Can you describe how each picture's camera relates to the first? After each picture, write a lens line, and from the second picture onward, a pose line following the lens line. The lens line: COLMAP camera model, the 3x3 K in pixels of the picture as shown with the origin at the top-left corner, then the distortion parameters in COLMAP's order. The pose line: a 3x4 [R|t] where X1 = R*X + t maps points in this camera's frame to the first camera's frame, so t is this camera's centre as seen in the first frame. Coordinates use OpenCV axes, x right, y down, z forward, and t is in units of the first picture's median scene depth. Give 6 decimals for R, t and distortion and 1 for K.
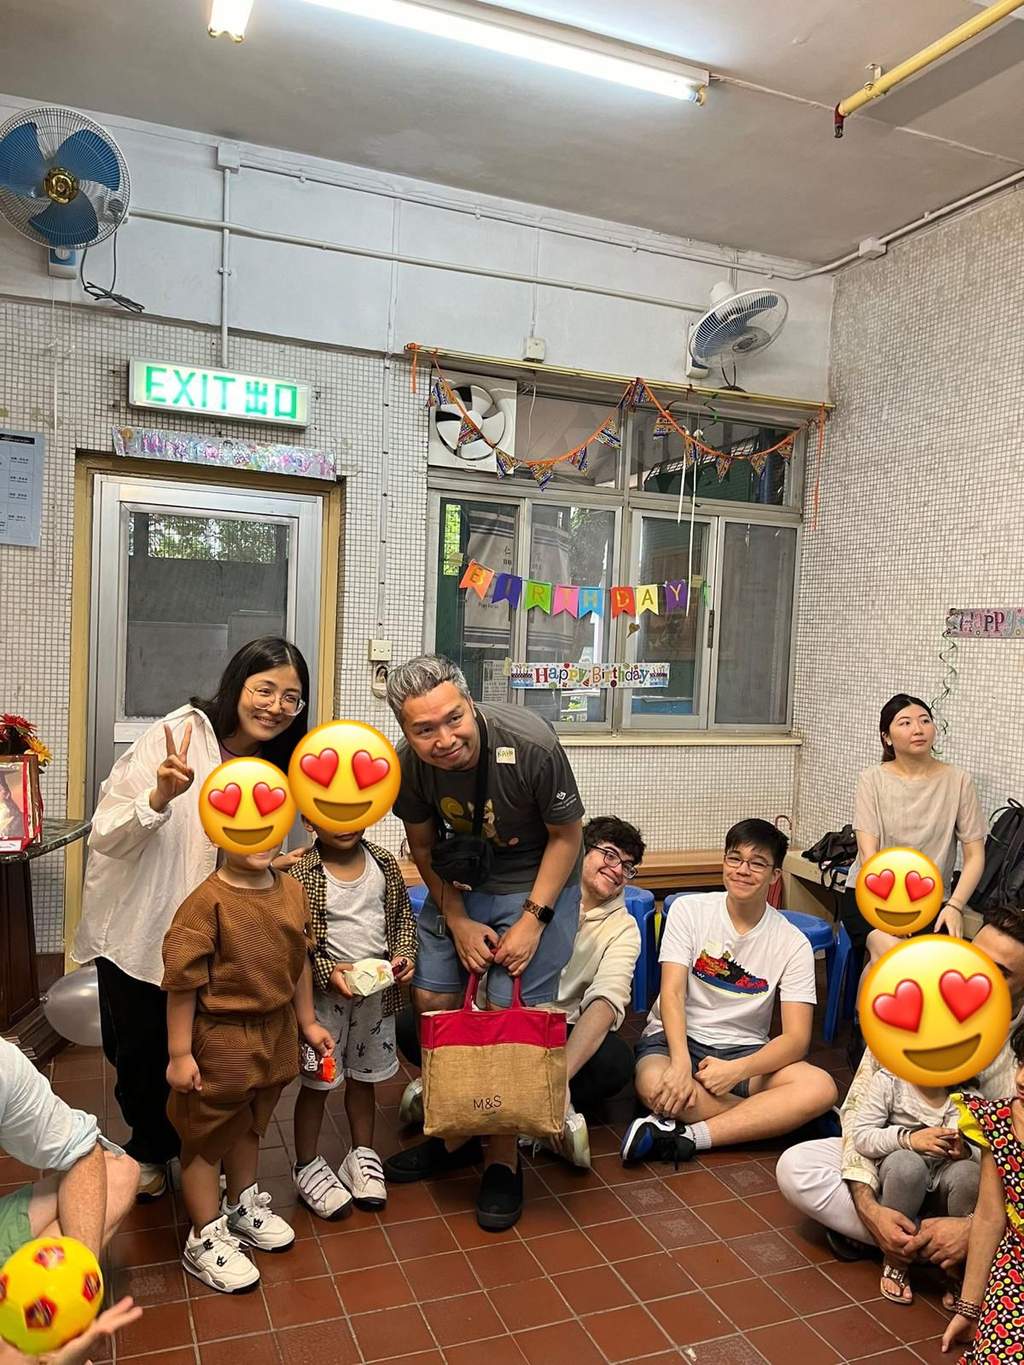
lens RADIAL K [[1011.3, 0, 490.0], [0, 1011.3, 714.1], [0, 0, 1]] dist [0.037659, -0.041530]
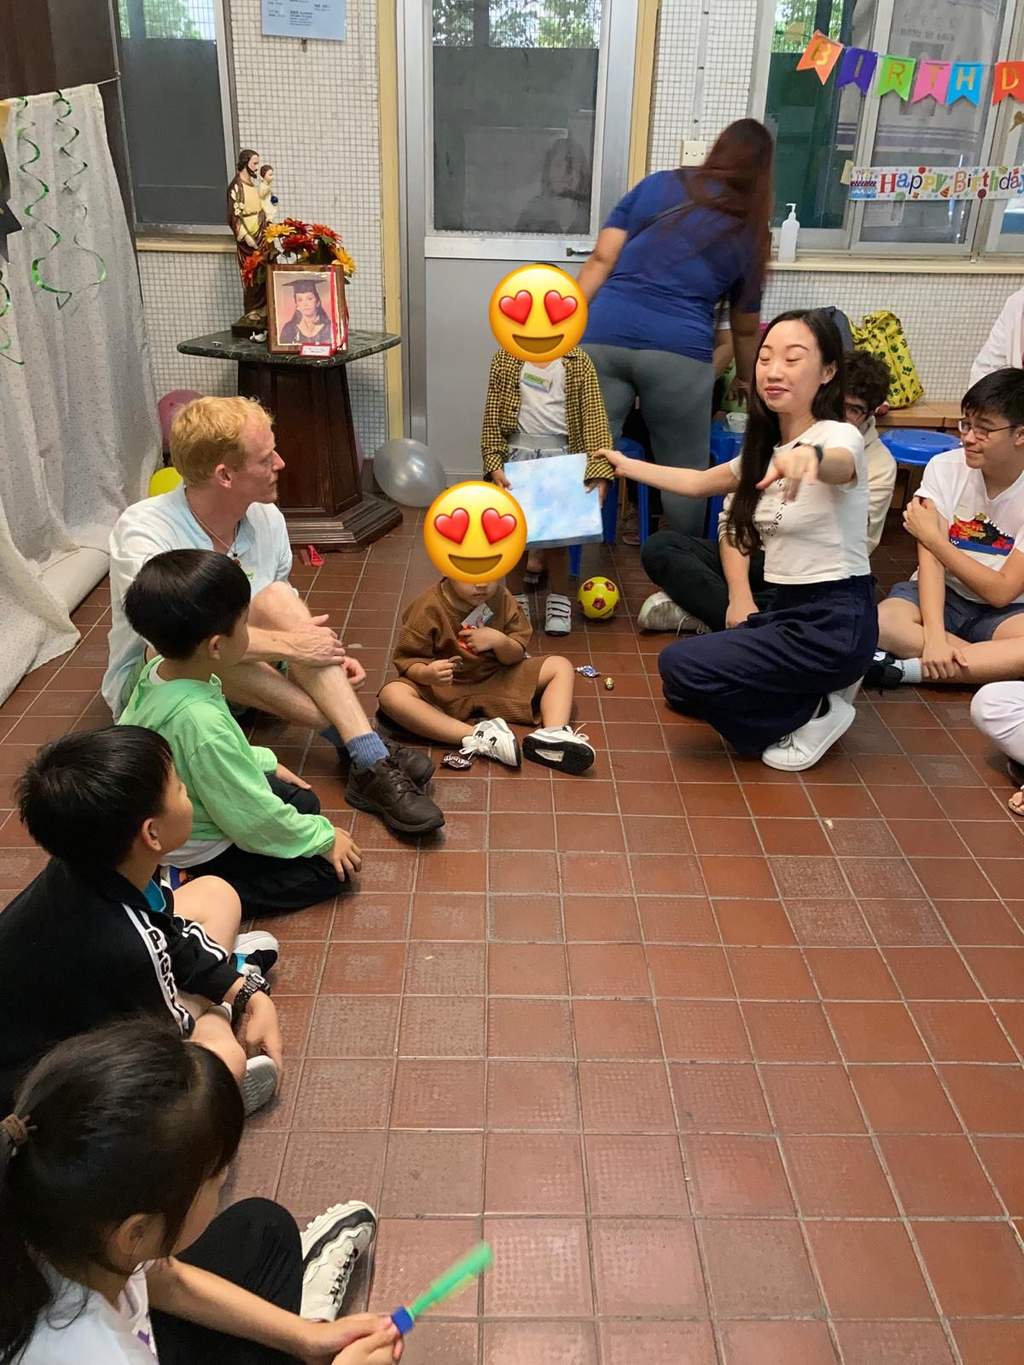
lens RADIAL K [[1070.4, 0, 528.9], [0, 1070.4, 689.1], [0, 0, 1]] dist [0.023319, -0.024314]
pose [[0.937786, 0.141448, -0.317096, 0.141421], [-0.010493, 0.924387, 0.381311, 0.016582], [0.347055, -0.354261, 0.868362, -0.063516]]
